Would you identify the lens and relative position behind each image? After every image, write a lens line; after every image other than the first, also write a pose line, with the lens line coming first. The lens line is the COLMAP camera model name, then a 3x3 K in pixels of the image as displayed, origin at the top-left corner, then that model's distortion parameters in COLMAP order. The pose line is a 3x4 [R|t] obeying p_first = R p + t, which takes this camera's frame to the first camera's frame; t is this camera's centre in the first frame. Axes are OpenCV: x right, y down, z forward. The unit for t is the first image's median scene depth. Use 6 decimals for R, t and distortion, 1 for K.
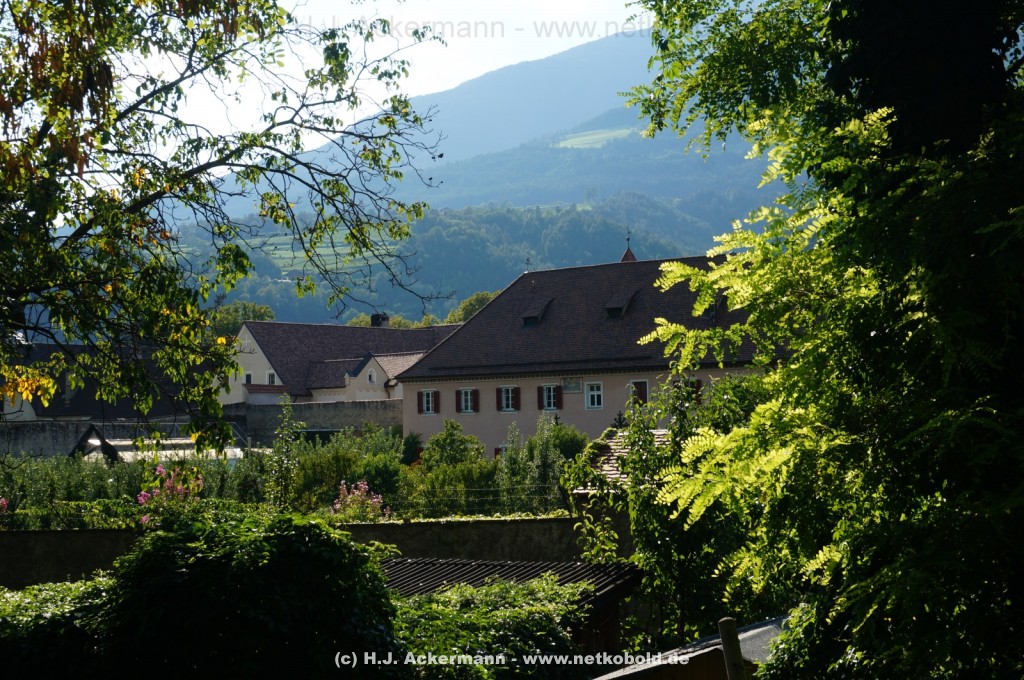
lens RADIAL K [[1452.8, 0, 504.4], [0, 1452.8, 334.7], [0, 0, 1]] dist [0.022522, 0.000000]
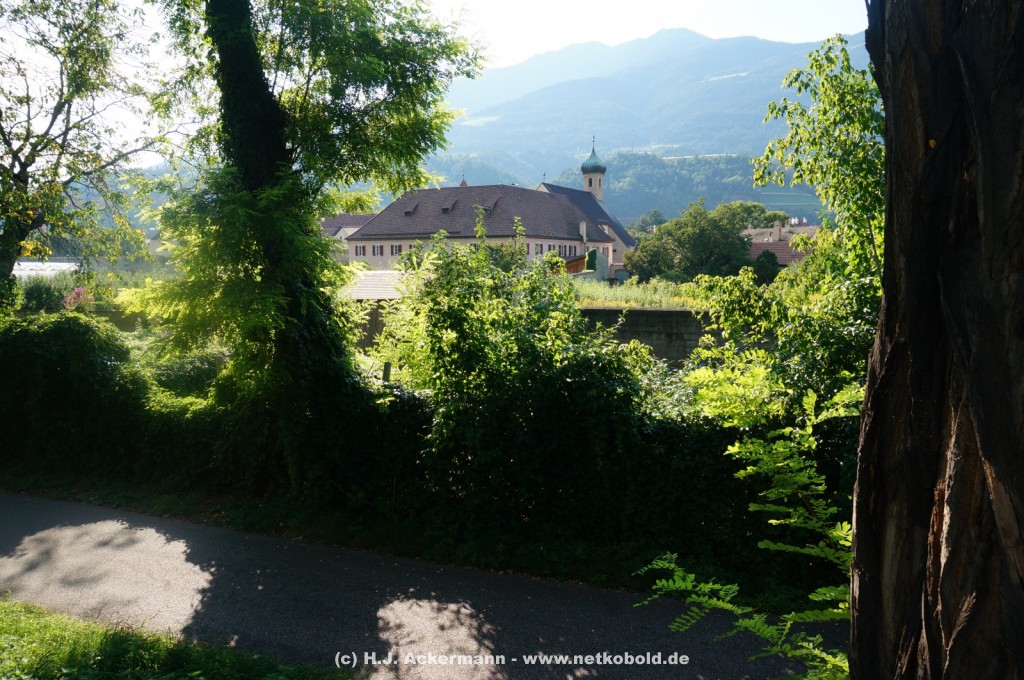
lens RADIAL K [[691.7, 0, 525.6], [0, 691.7, 317.4], [0, 0, 1]] dist [-0.022905, 0.000992]
pose [[0.993914, 0.010744, 0.109632, 0.085068], [-0.026569, 0.989231, 0.143932, -0.009685], [-0.106905, -0.145969, 0.983496, -0.041122]]
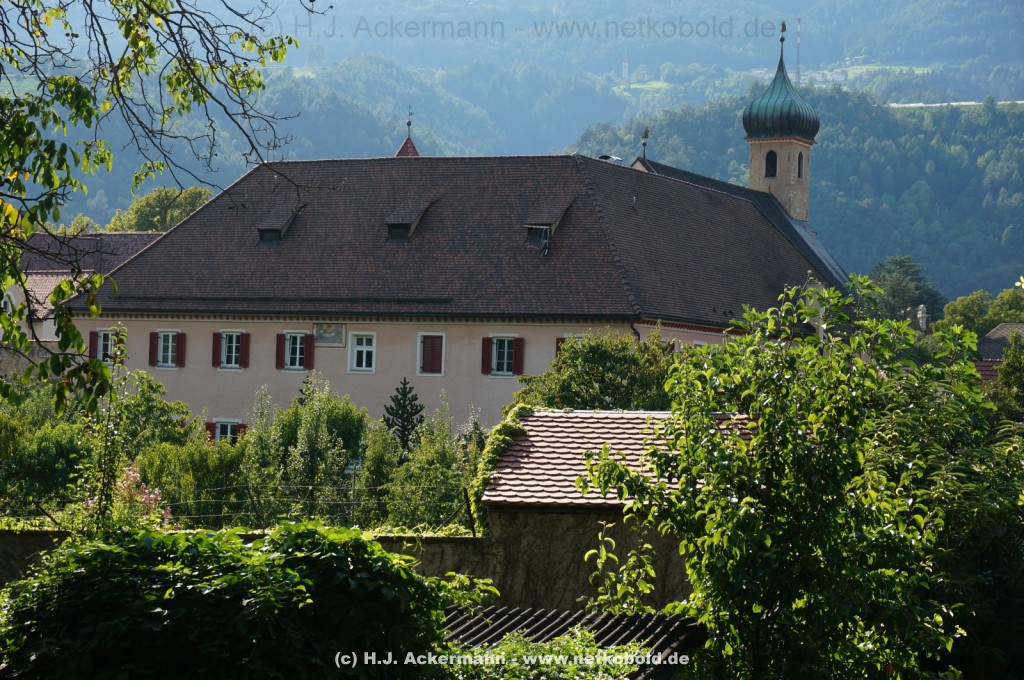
lens RADIAL K [[2133.9, 0, 509.9], [0, 2133.9, 337.1], [0, 0, 1]] dist [0.009535, 0.000000]
pose [[0.985449, 0.057553, 0.159931, -0.029118], [-0.062936, 0.997602, 0.028801, 0.002128], [-0.157890, -0.038448, 0.986708, 0.015774]]
